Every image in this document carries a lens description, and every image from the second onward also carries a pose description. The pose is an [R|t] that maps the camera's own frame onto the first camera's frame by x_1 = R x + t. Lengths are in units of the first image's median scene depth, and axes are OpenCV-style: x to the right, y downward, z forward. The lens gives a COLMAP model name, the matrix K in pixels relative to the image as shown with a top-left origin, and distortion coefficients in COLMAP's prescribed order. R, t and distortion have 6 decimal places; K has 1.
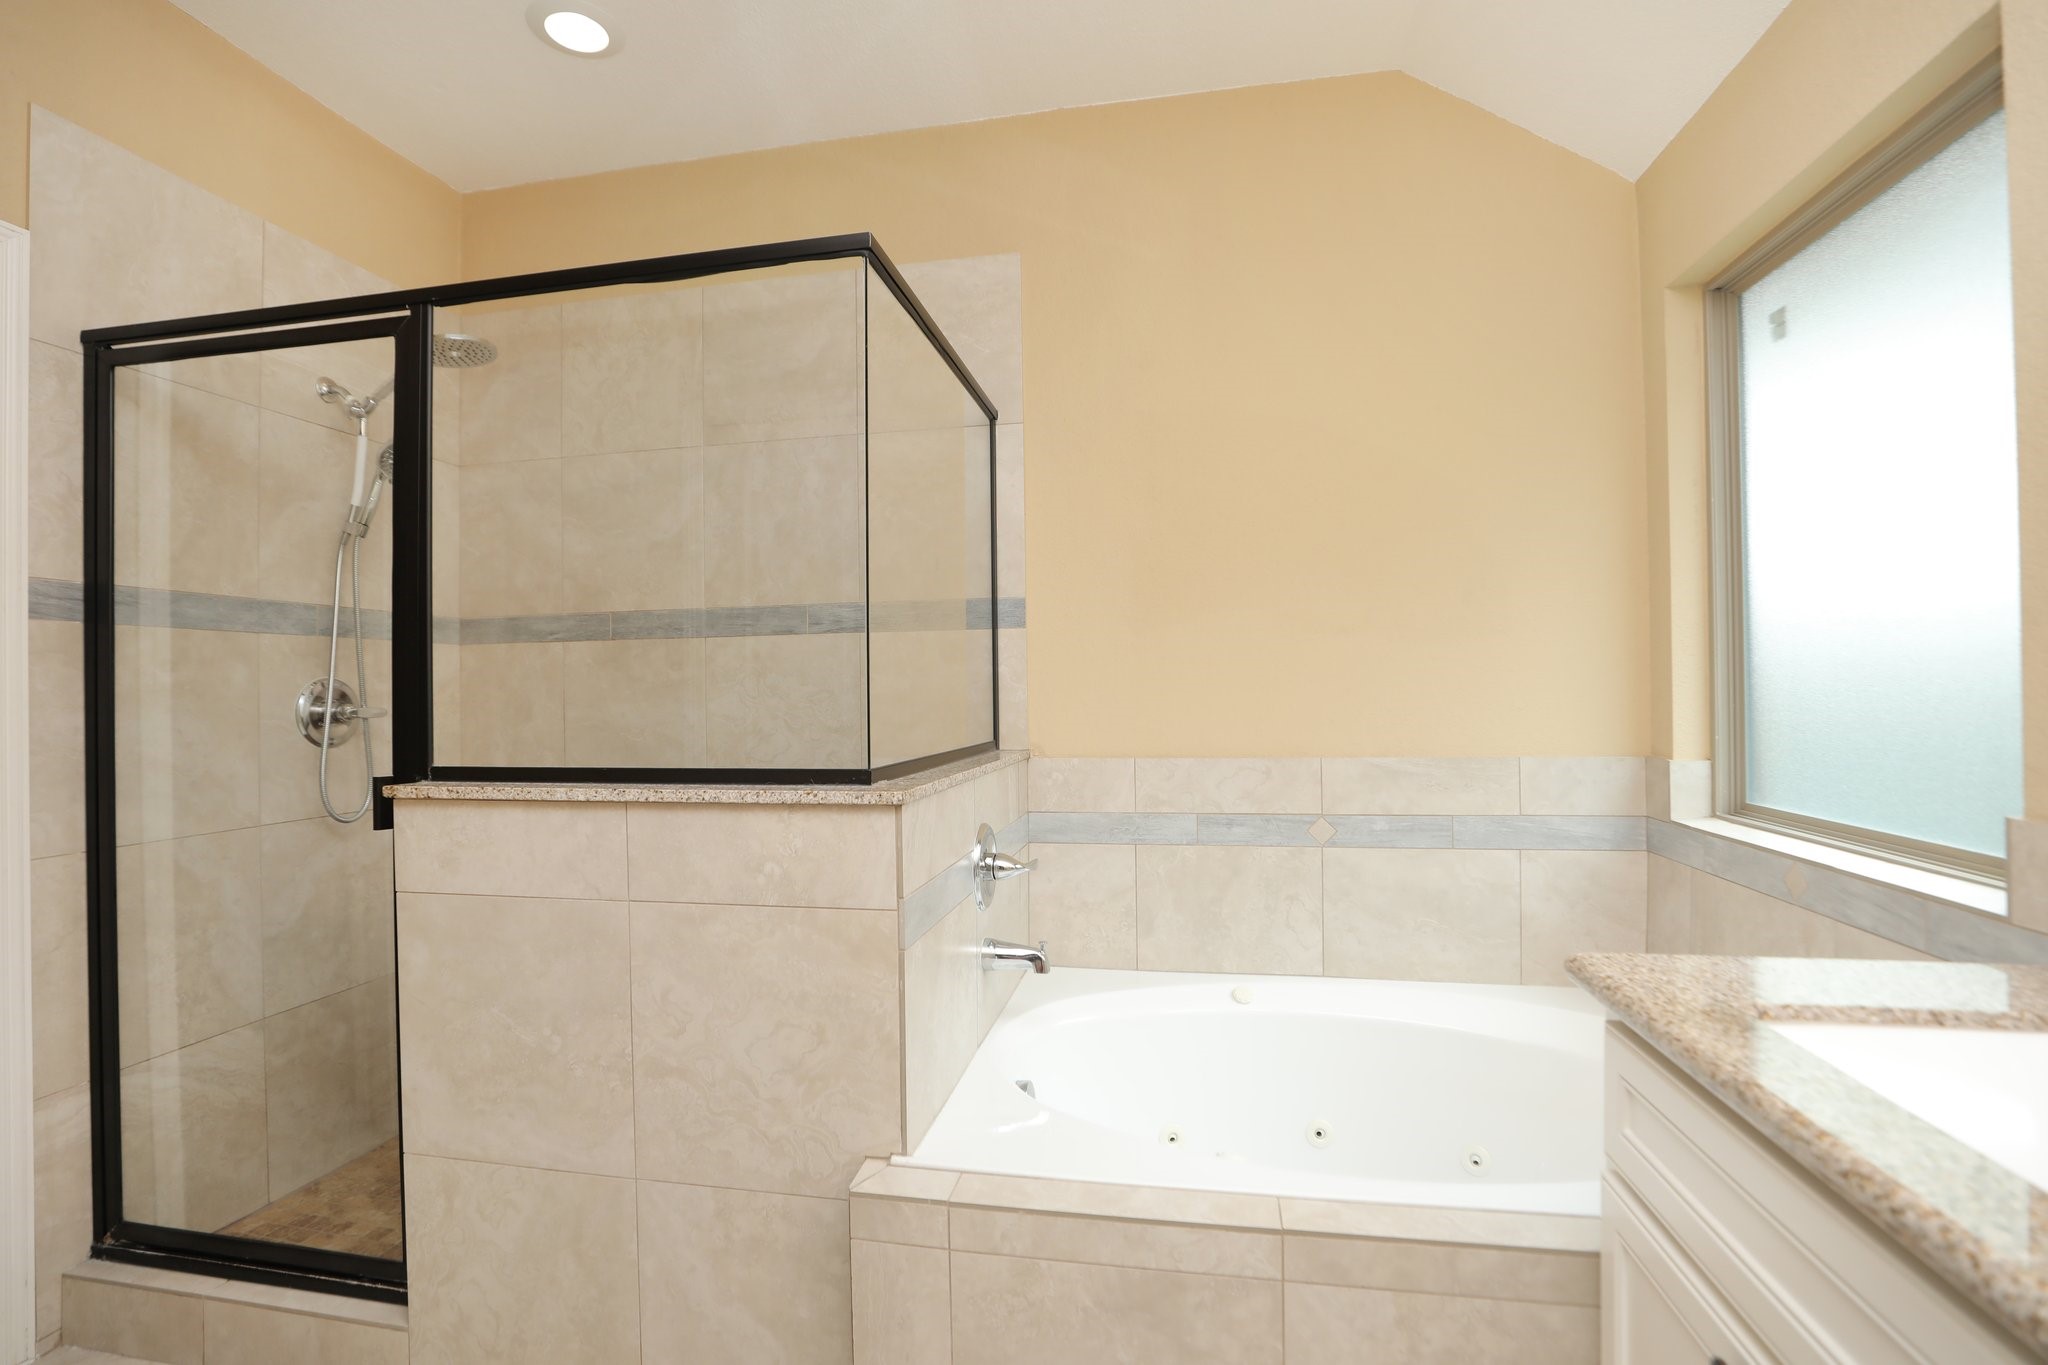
lens RADIAL K [[942.1, 0, 1012.7], [0, 942.1, 689.3], [0, 0, 1]] dist [-0.042479, 0.007965]
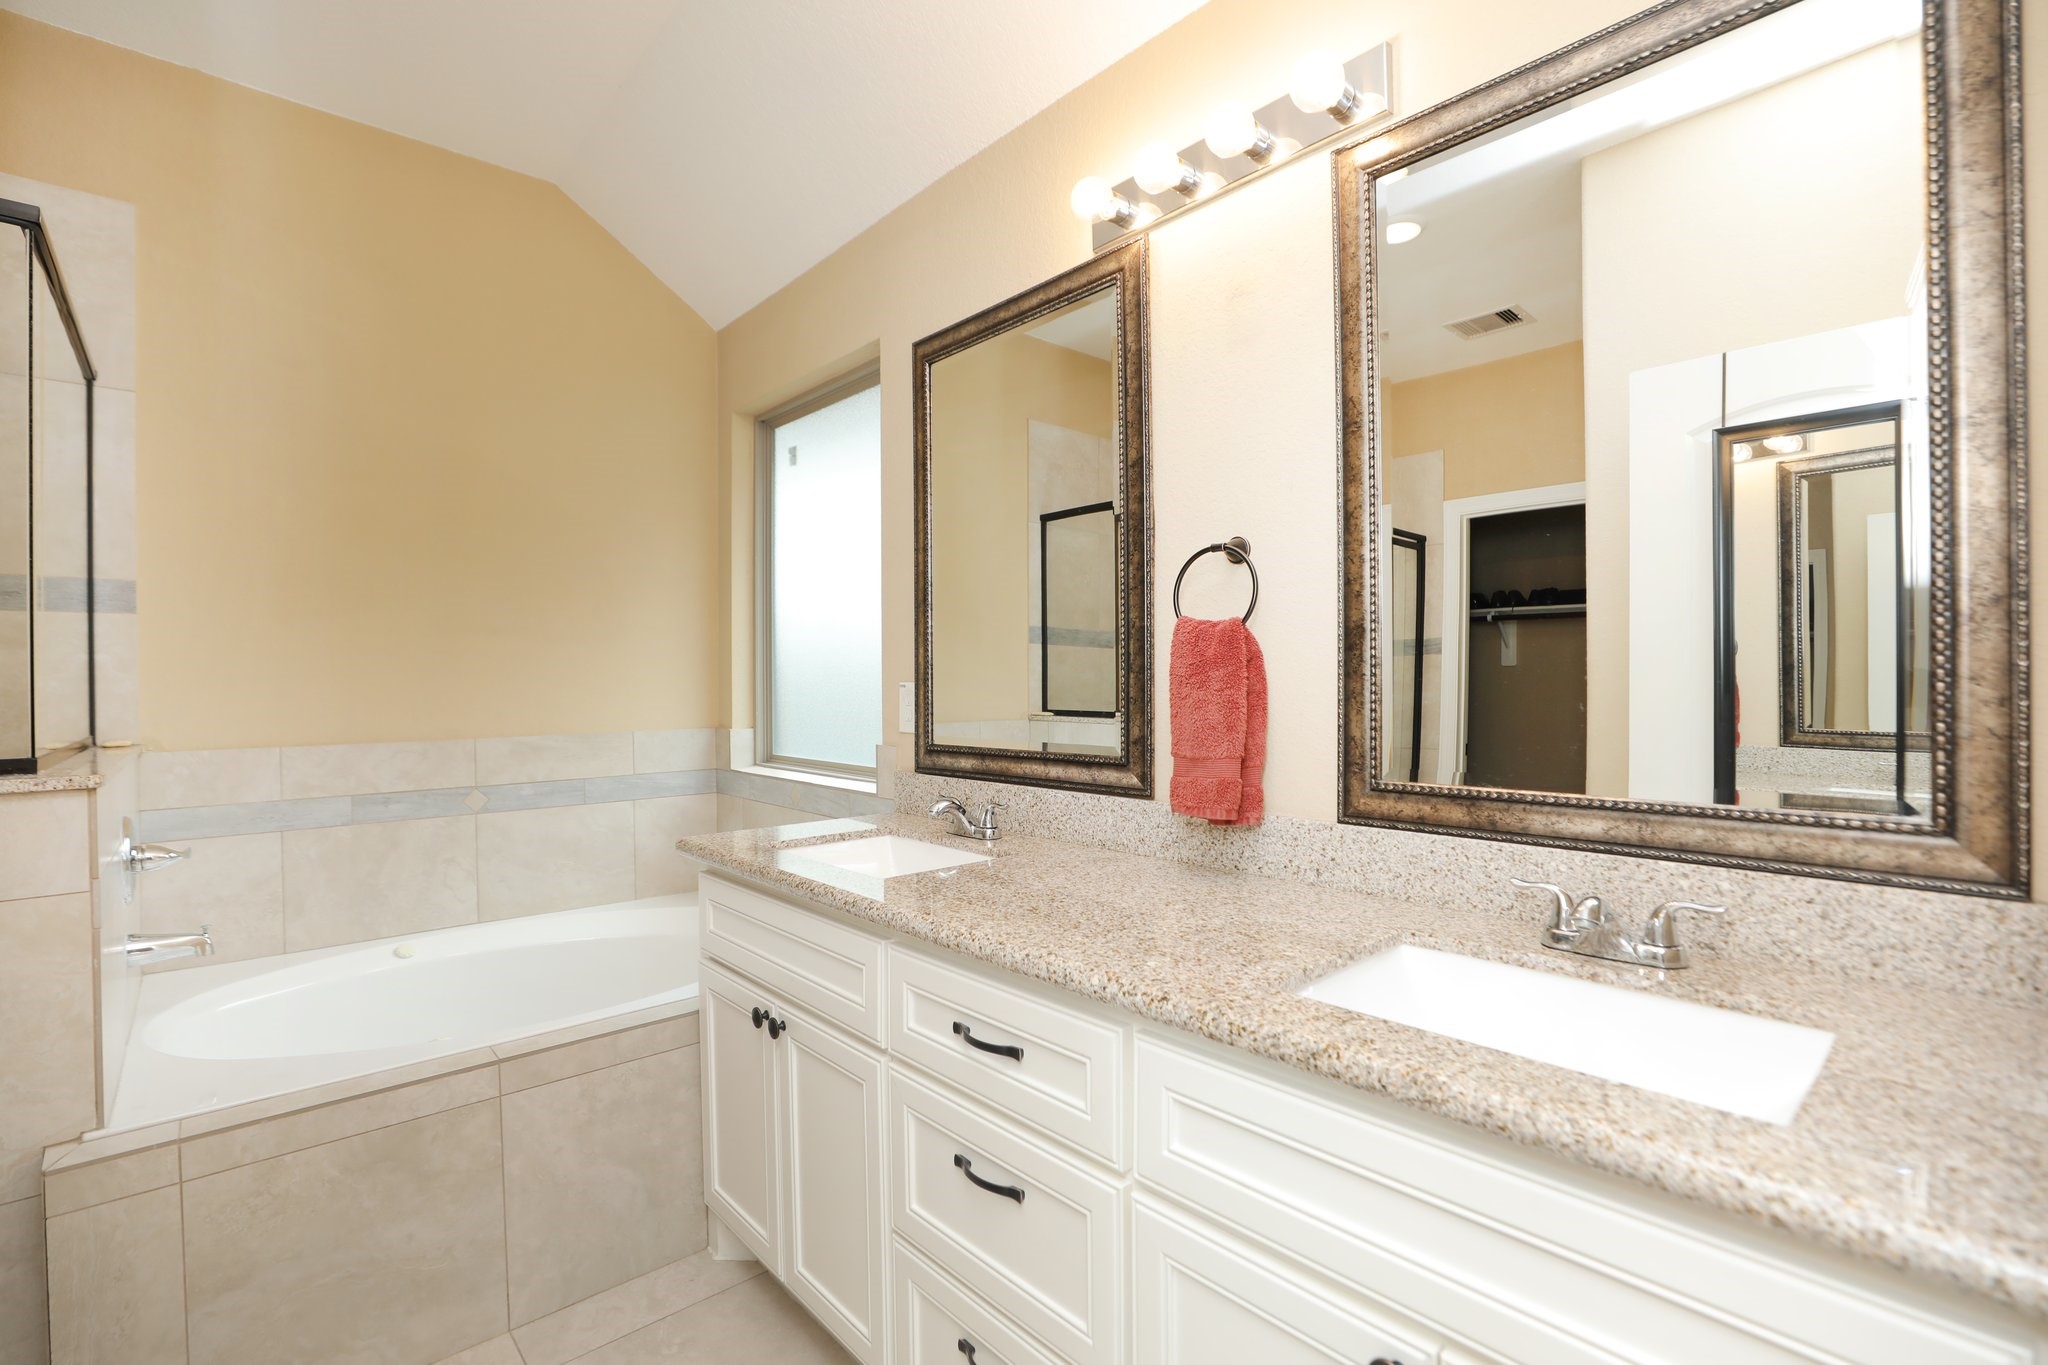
lens RADIAL K [[942.1, 0, 1021.9], [0, 942.1, 684.8], [0, 0, 1]] dist [-0.042479, 0.007965]
pose [[0.605444, 0.004165, 0.795877, -0.208144], [-0.003820, 0.999990, -0.002328, 0.005031], [-0.795879, -0.001631, 0.605453, -0.290986]]
